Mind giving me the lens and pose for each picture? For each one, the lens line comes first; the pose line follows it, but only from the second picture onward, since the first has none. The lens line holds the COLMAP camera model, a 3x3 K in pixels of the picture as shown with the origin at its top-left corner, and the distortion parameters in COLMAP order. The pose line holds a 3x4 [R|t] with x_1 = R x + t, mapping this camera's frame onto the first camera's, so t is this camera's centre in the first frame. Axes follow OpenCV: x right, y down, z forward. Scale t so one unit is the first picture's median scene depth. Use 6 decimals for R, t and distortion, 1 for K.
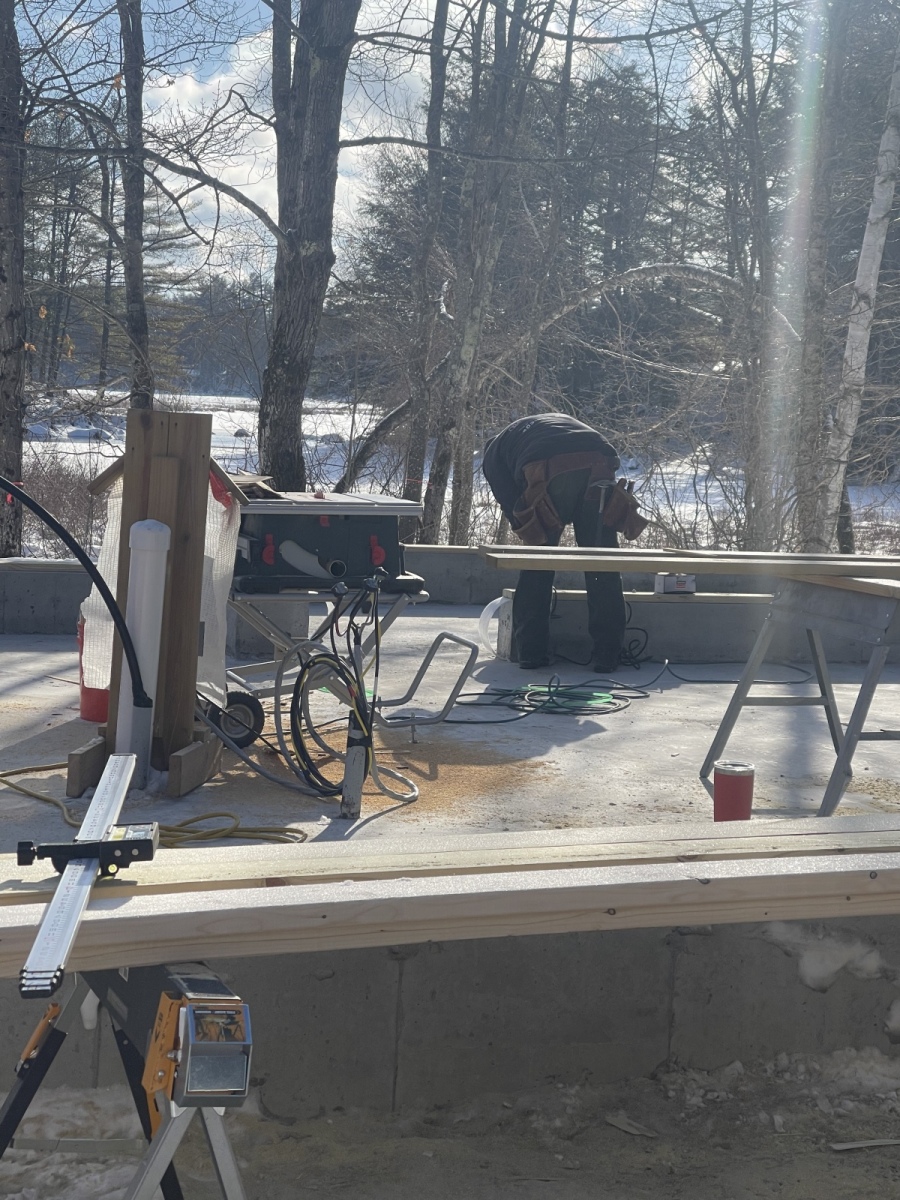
lens RADIAL K [[2231.3, 0, 494.7], [0, 2231.3, 600.4], [0, 0, 1]] dist [0.255147, 0.050318]
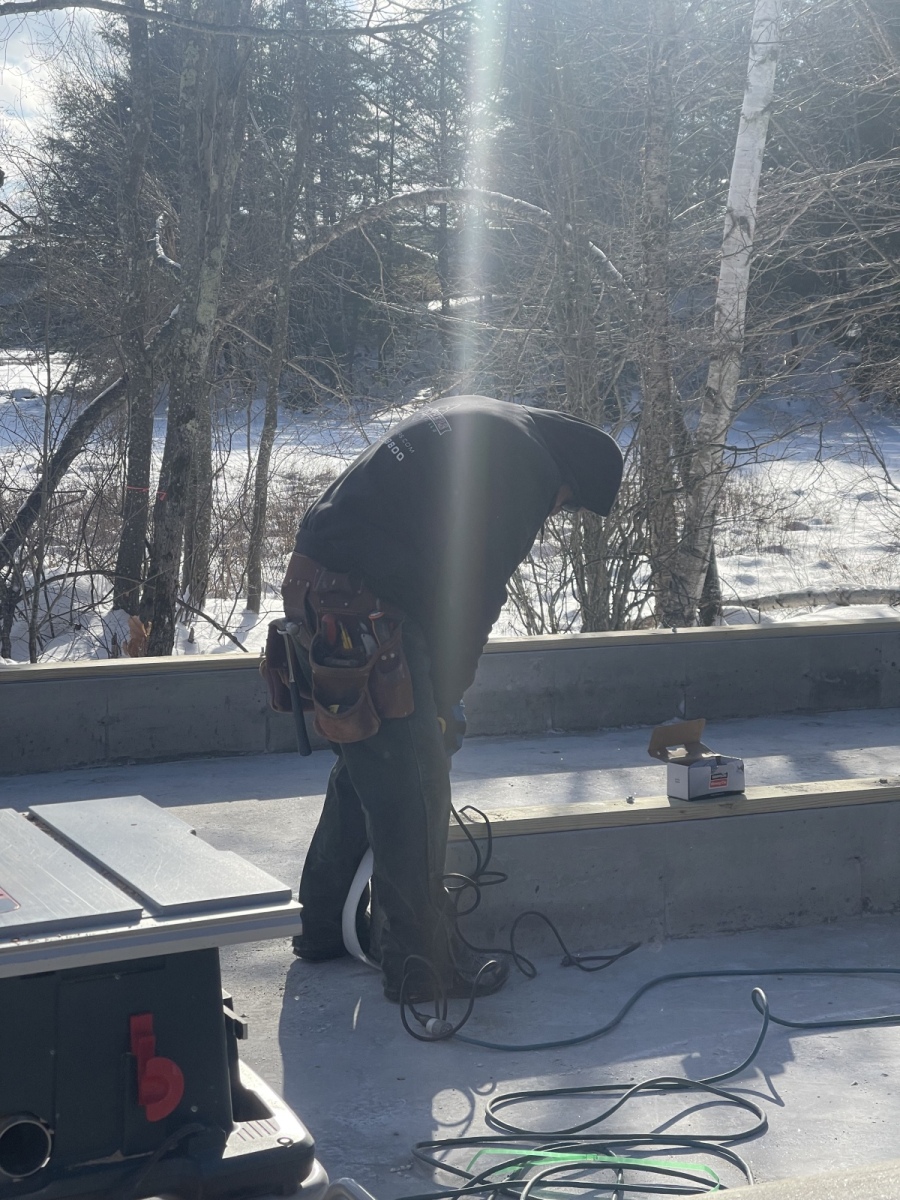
lens RADIAL K [[2231.3, 0, 494.7], [0, 2231.3, 600.4], [0, 0, 1]] dist [0.255147, 0.050318]
pose [[0.990592, -0.050677, 0.127116, -0.015200], [0.047224, 0.998433, 0.030033, -0.032917], [-0.128439, -0.023747, 0.991433, 0.249176]]
